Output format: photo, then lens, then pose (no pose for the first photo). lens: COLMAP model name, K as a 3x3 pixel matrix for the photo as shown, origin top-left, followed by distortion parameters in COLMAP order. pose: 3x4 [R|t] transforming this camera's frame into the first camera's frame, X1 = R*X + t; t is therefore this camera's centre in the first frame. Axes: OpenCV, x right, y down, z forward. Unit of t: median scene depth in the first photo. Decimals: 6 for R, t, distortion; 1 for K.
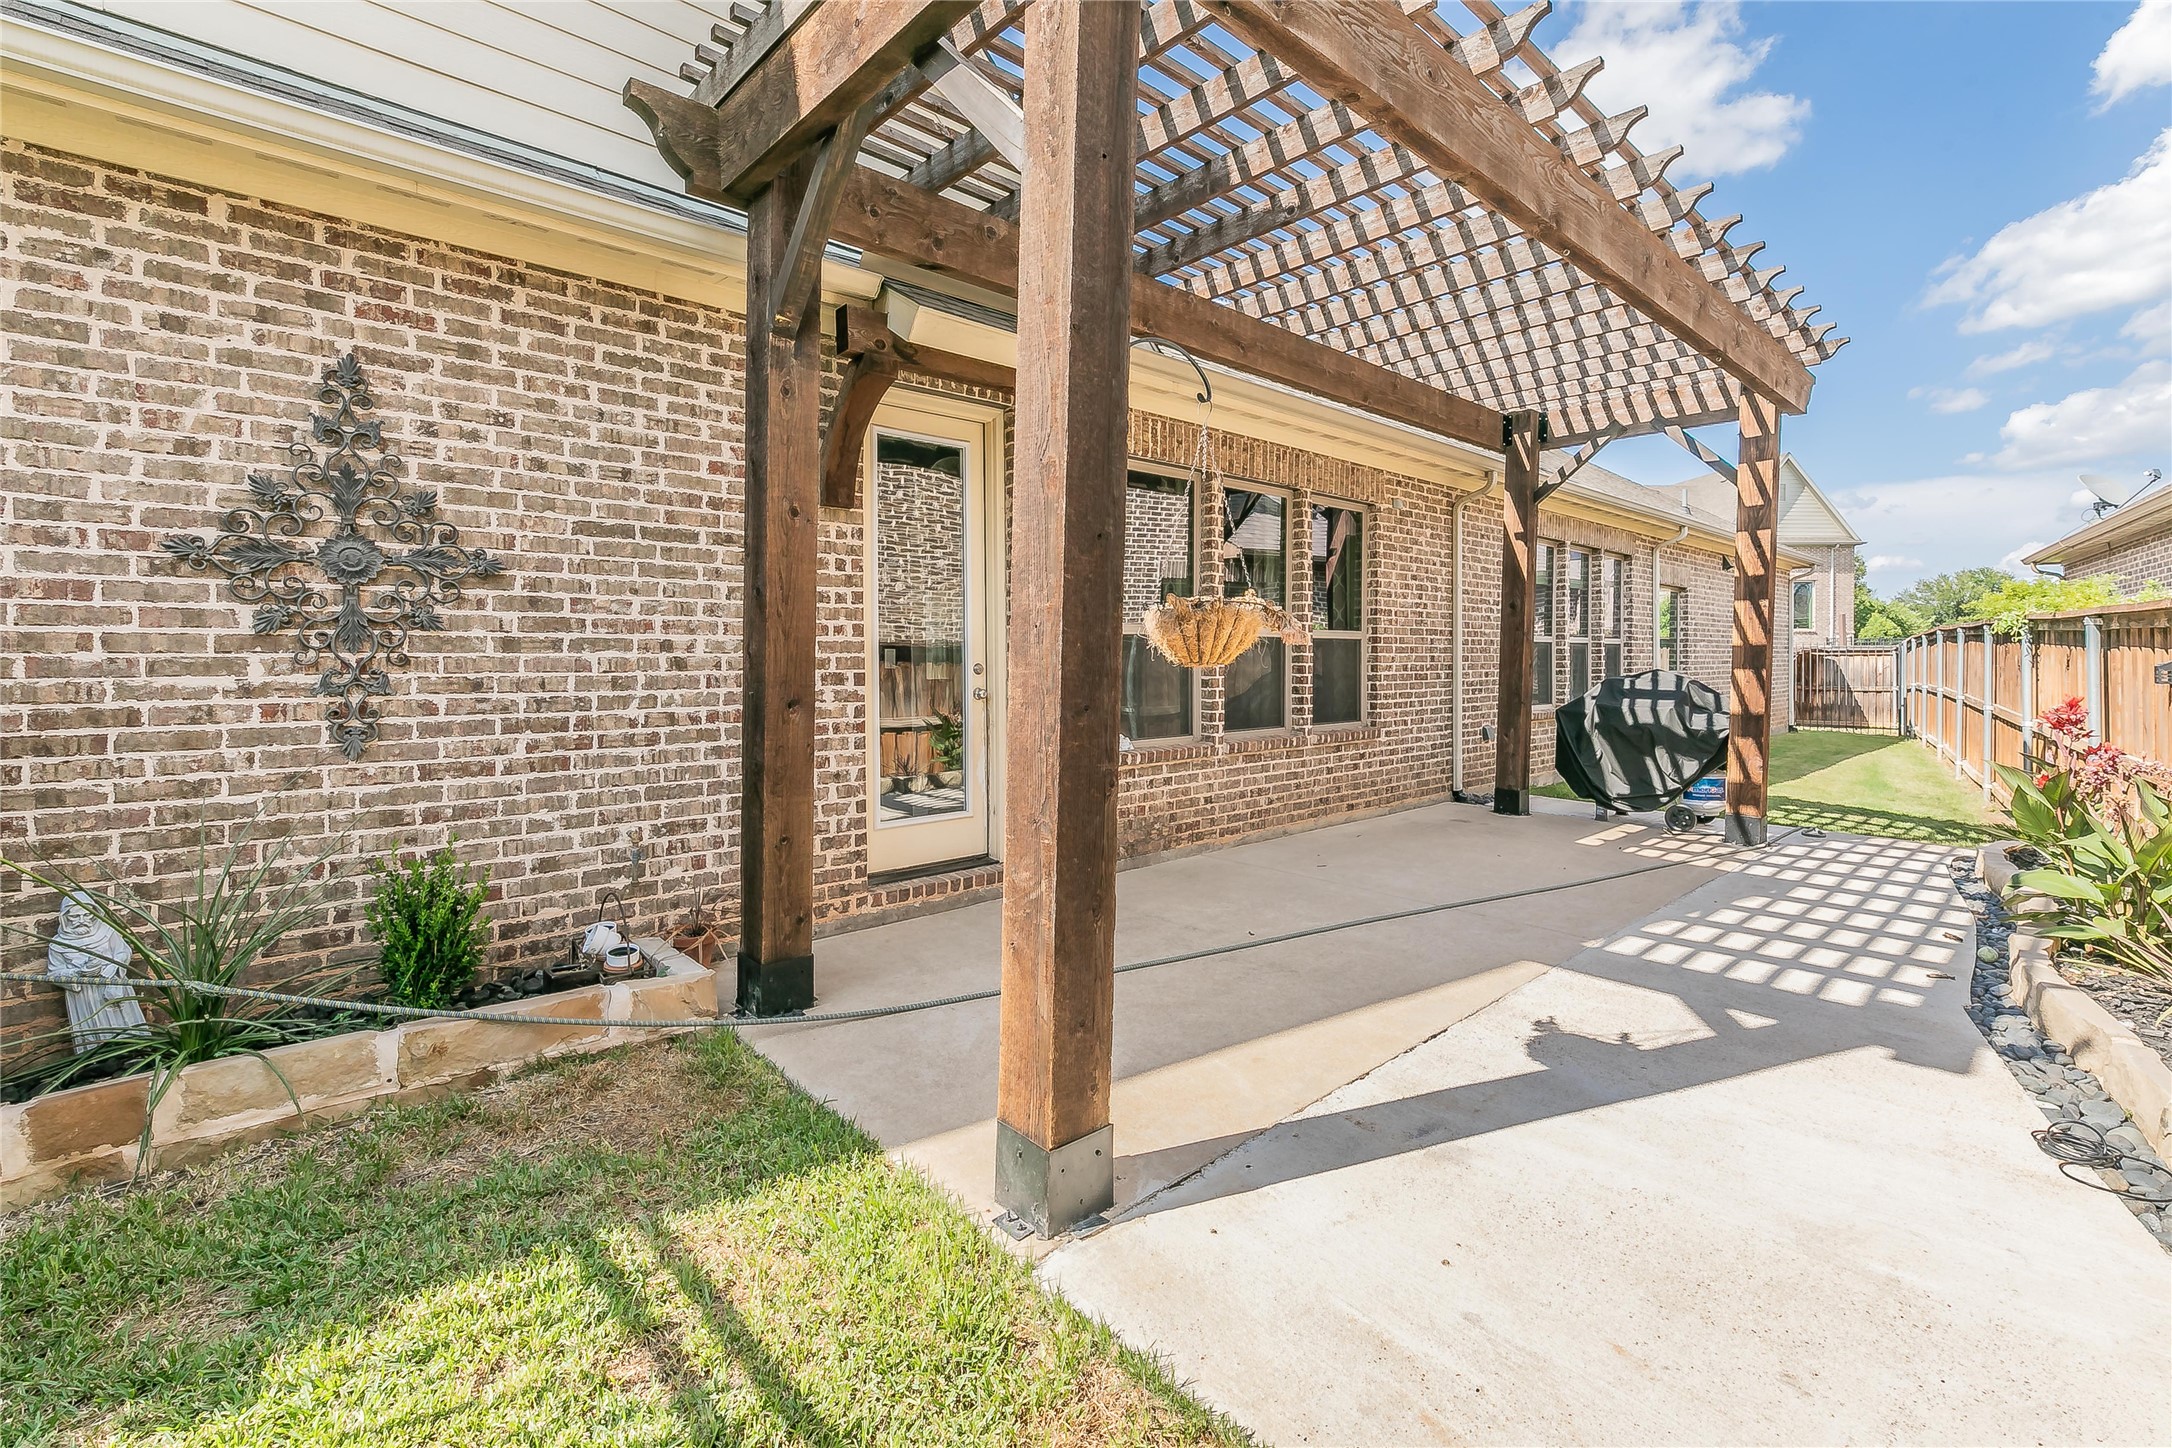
lens RADIAL K [[918.9, 0, 1083.9], [0, 918.9, 678.2], [0, 0, 1]] dist [0.001493, 0.000371]
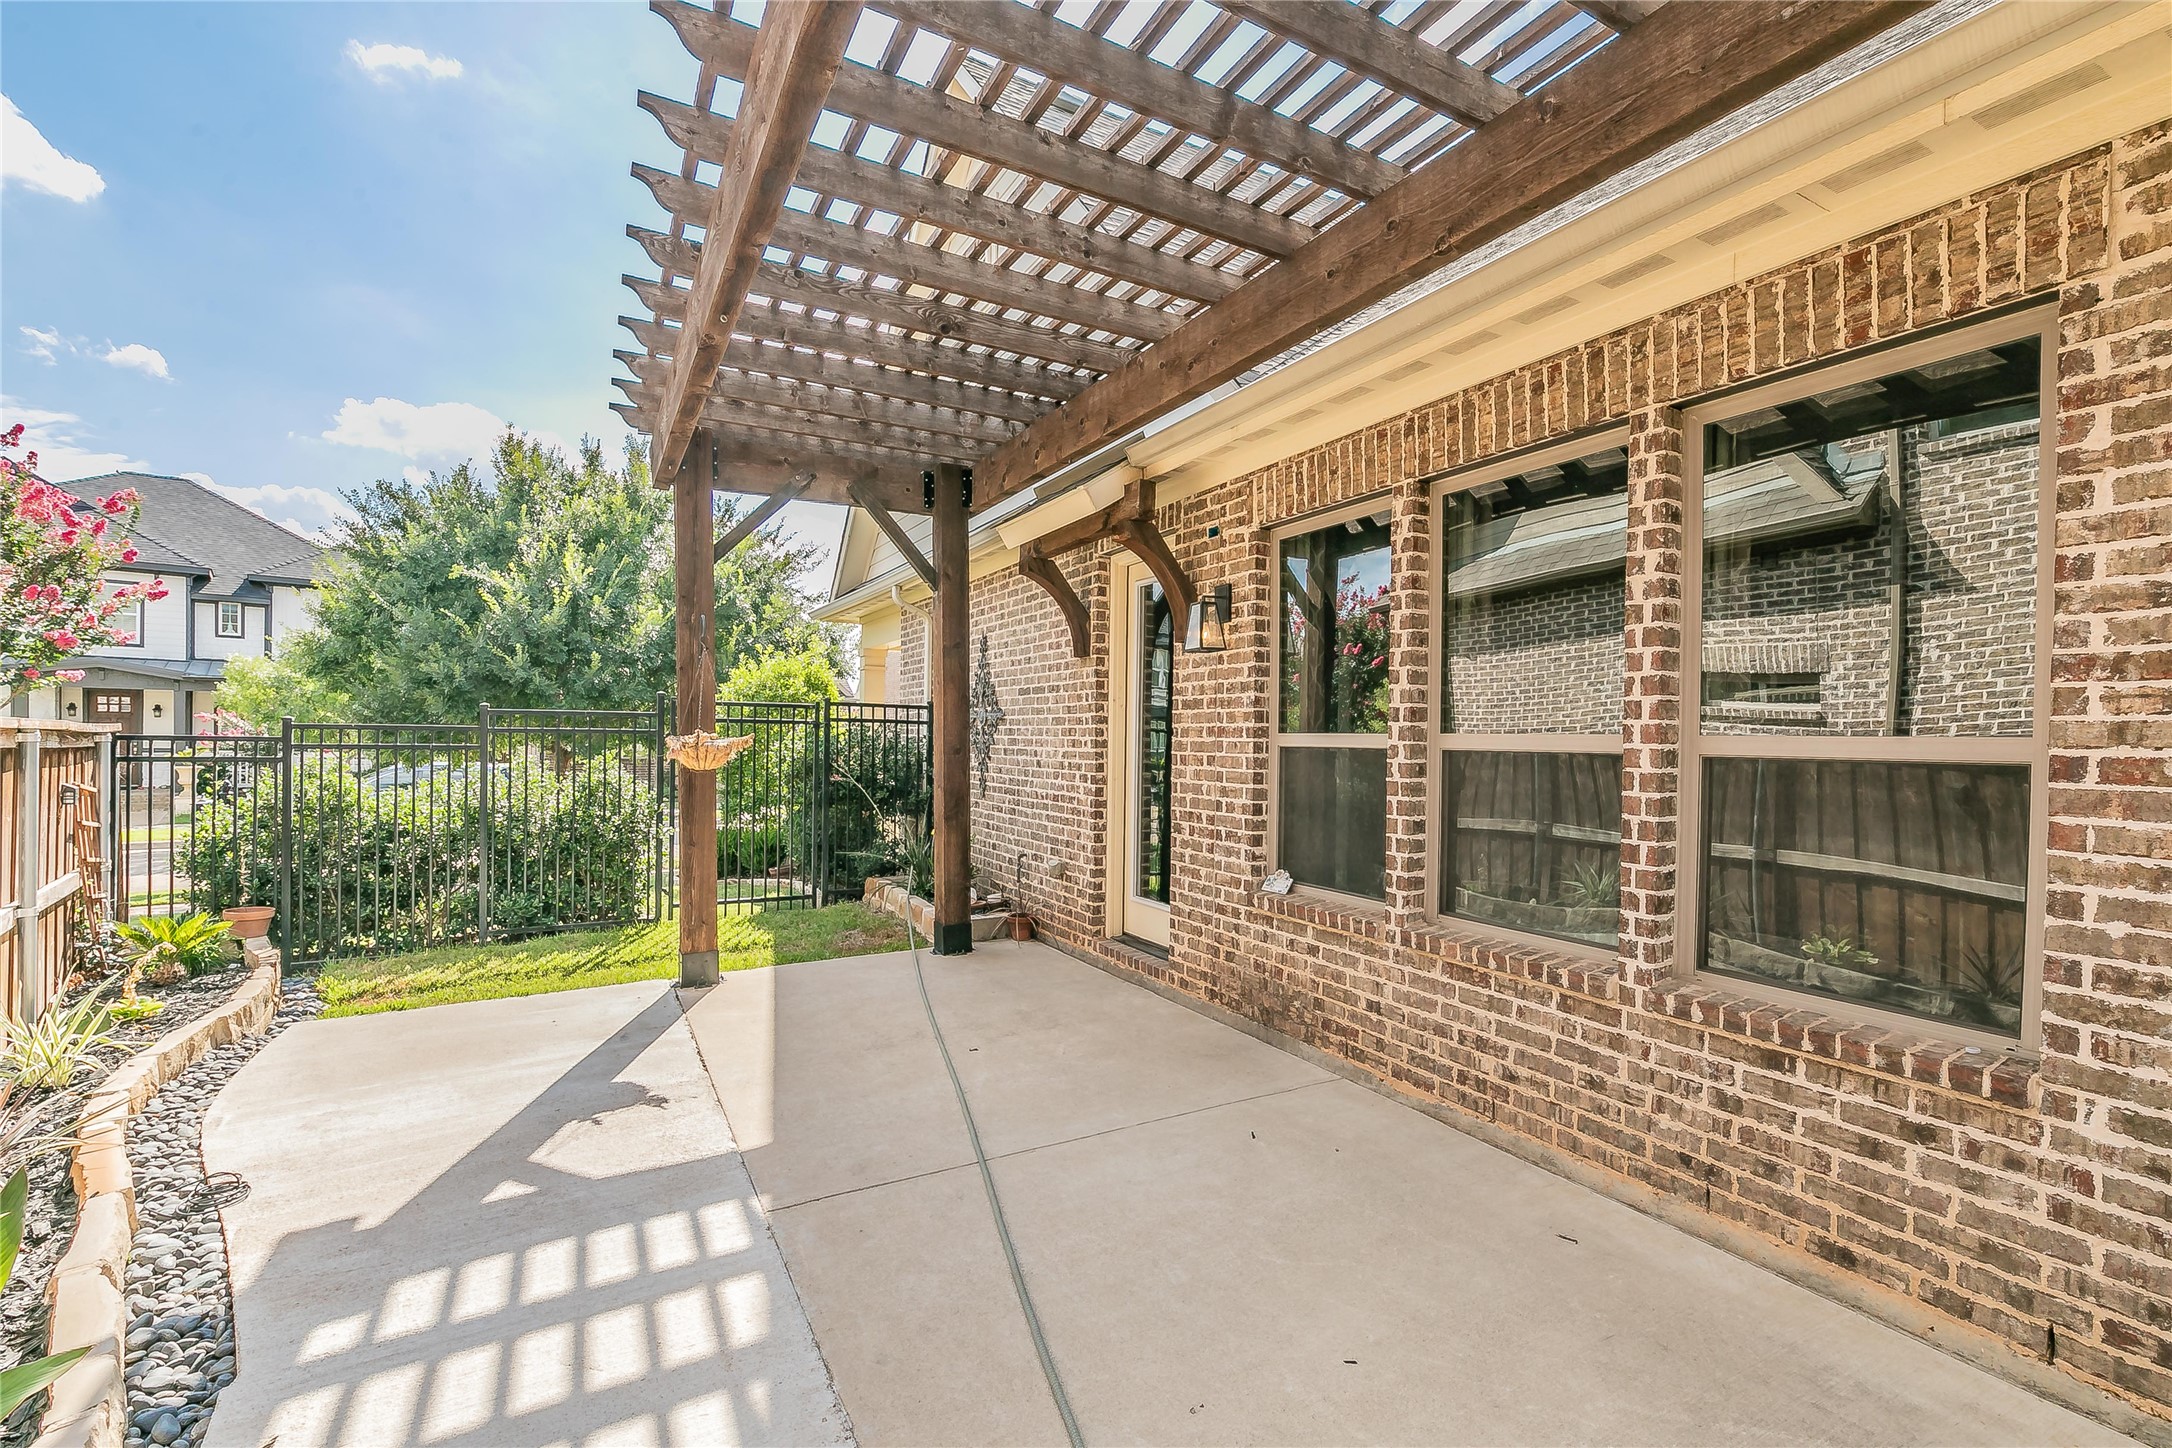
lens RADIAL K [[936.5, 0, 1086.0], [0, 936.5, 735.3], [0, 0, 1]] dist [0.000128, 0.000156]
pose [[-0.219523, -0.002019, -0.975605, 0.741342], [-0.034115, 0.999402, 0.005608, -0.047107], [0.975011, 0.034514, -0.219461, 0.861881]]
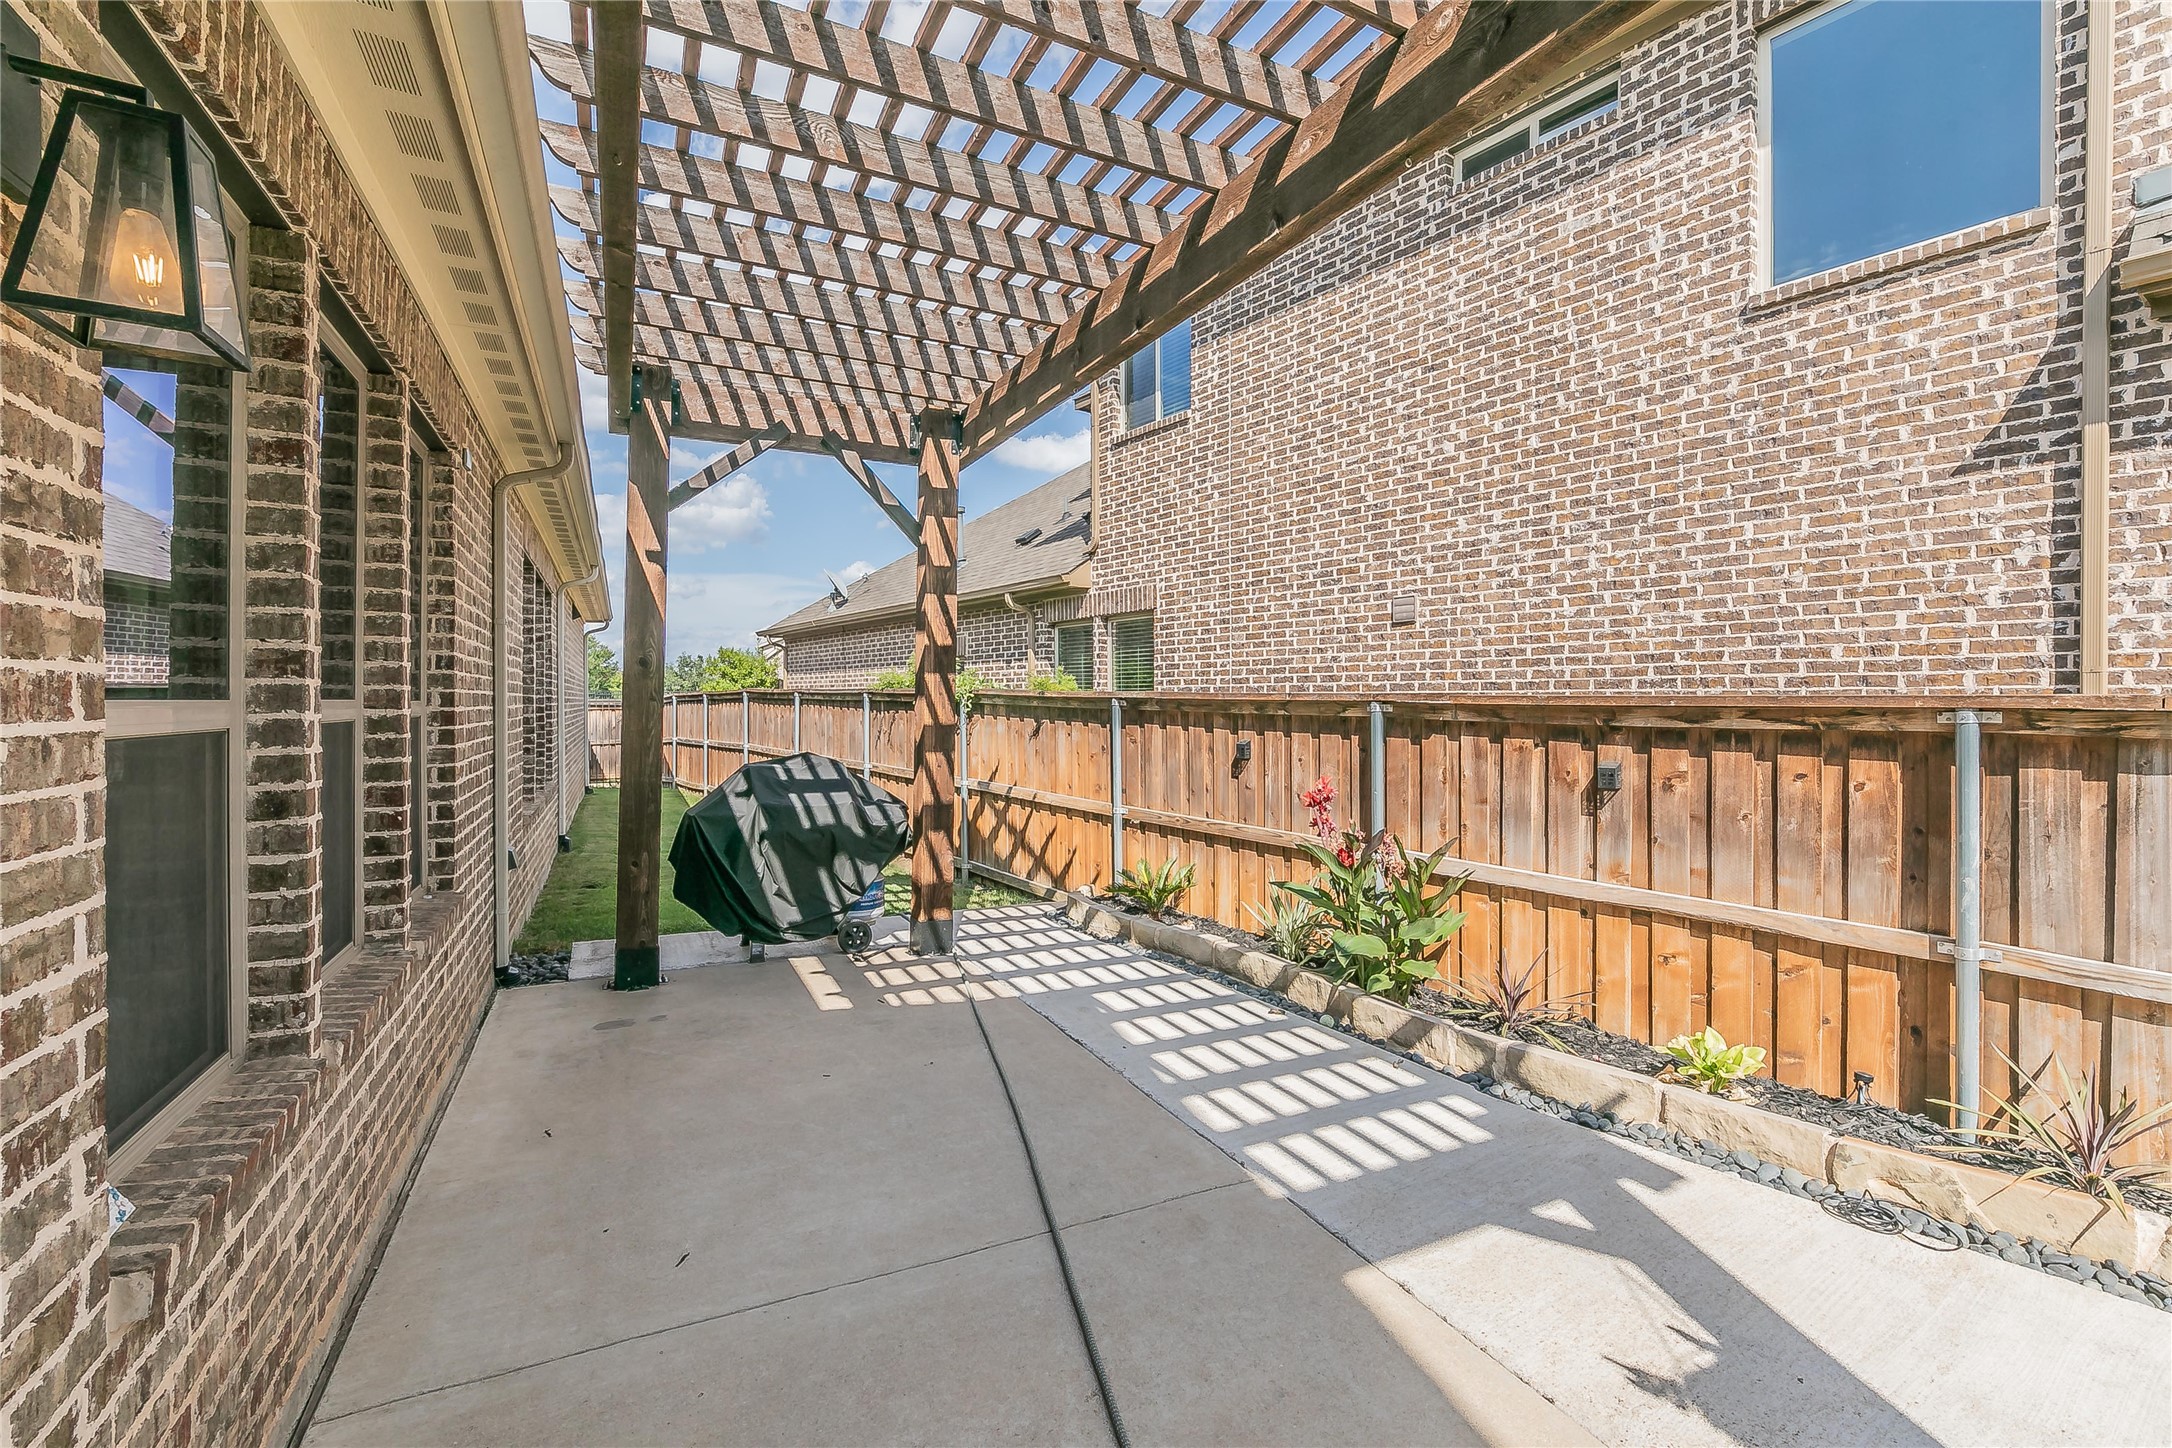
lens RADIAL K [[943.2, 0, 1086.8], [0, 943.2, 711.6], [0, 0, 1]] dist [0.000576, 0.000220]
pose [[0.263625, -0.004792, 0.964613, -0.099223], [0.019815, 0.999804, -0.000449, -0.042458], [-0.964422, 0.019233, 0.263668, 0.587416]]
